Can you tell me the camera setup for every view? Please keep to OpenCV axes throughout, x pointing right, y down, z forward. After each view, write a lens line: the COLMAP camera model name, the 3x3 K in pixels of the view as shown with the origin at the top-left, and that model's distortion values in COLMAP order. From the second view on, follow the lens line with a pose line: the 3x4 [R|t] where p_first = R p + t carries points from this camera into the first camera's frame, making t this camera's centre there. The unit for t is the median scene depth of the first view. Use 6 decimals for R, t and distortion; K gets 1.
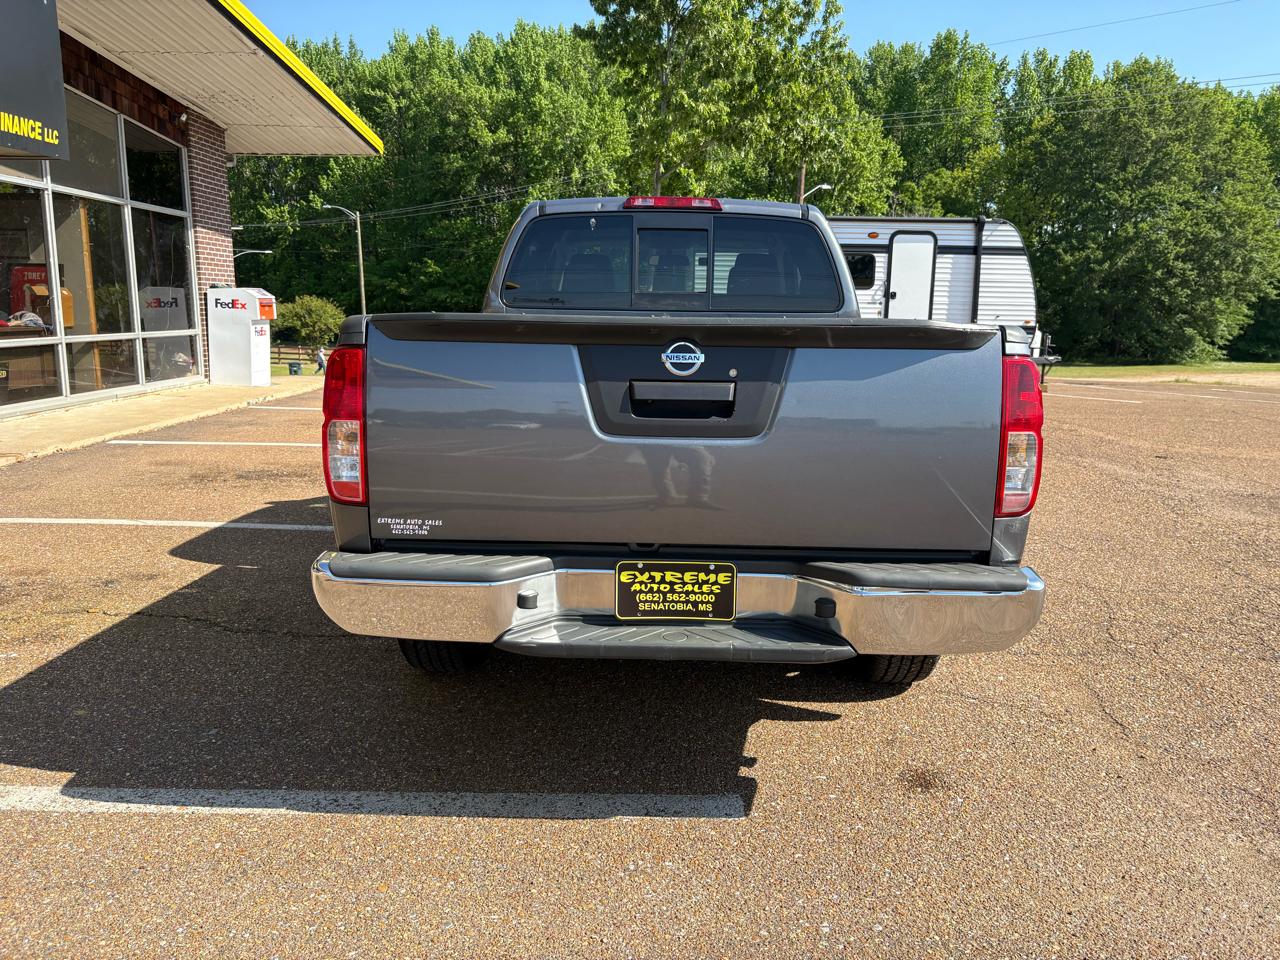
lens RADIAL K [[964.2, 0, 641.2], [0, 964.2, 459.8], [0, 0, 1]] dist [0.048677, -0.062688]
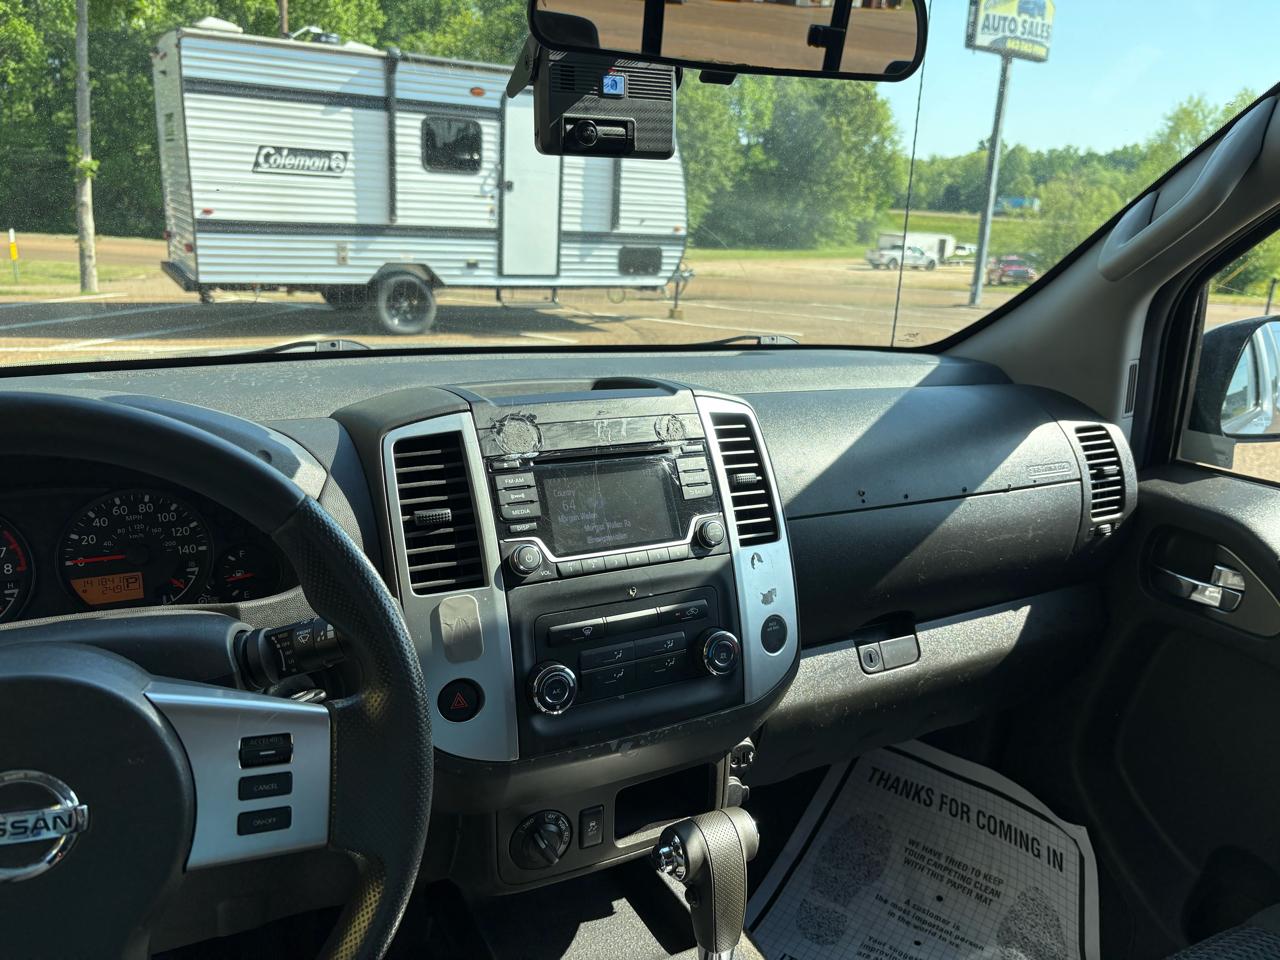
lens RADIAL K [[964.2, 0, 638.6], [0, 964.2, 475.6], [0, 0, 1]] dist [0.048677, -0.062688]
pose [[0.869430, -0.108615, 0.481969, -0.008992], [0.041845, 0.988219, 0.147217, -0.047605], [-0.492281, -0.107827, 0.863732, 0.252301]]
